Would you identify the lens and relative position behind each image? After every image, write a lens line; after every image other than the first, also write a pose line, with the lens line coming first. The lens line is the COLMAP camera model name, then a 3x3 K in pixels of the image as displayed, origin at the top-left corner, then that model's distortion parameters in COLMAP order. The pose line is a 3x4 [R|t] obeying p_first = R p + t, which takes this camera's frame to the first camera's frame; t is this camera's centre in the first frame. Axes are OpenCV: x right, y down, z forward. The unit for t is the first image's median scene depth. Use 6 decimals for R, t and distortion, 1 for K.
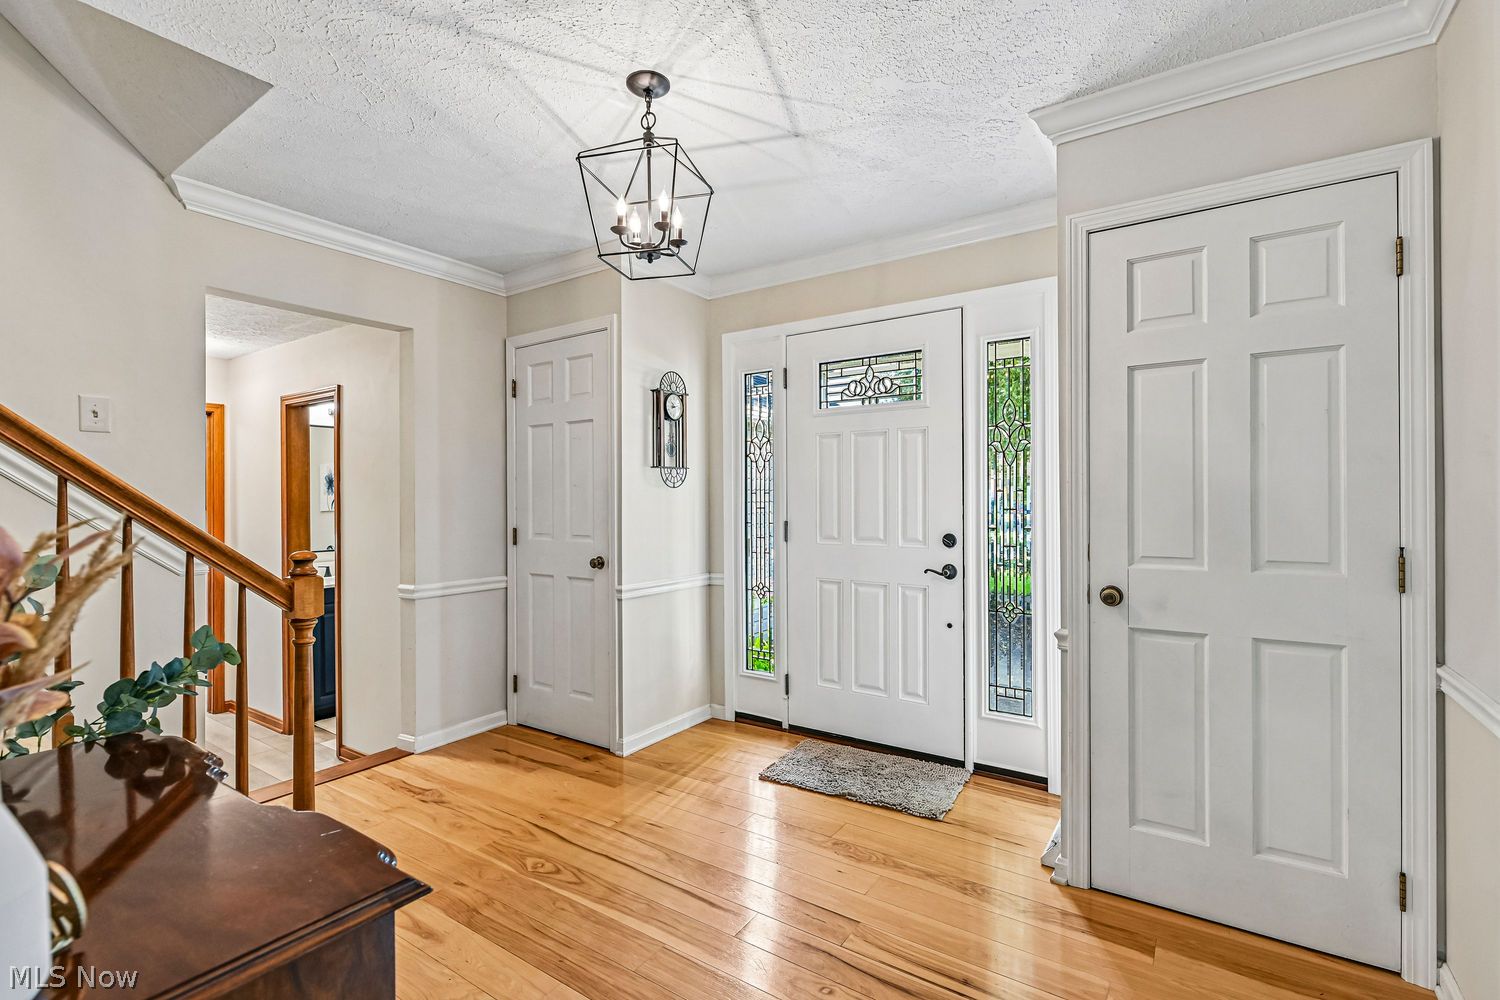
lens RADIAL K [[673.0, 0, 751.3], [0, 673.0, 499.5], [0, 0, 1]] dist [0.003838, -0.003901]
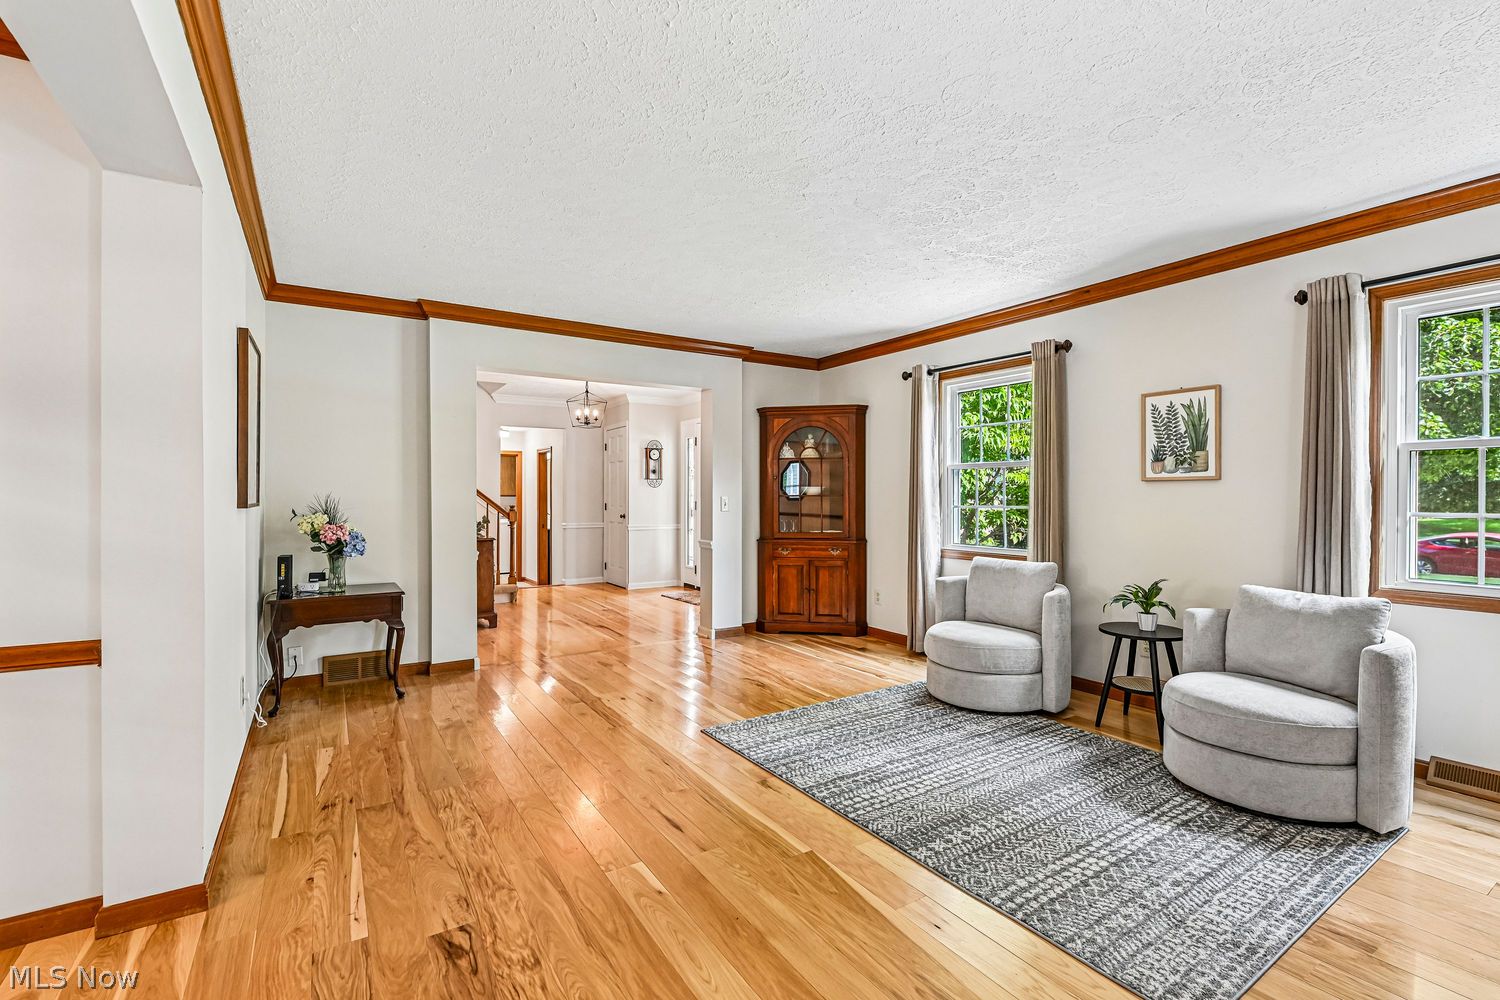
lens RADIAL K [[673.0, 0, 754.0], [0, 673.0, 497.3], [0, 0, 1]] dist [0.003838, -0.003901]
pose [[0.918448, 0.004820, -0.395512, 1.196976], [-0.001795, 0.999966, 0.008017, -0.000497], [0.395537, -0.006653, 0.918426, -1.123918]]
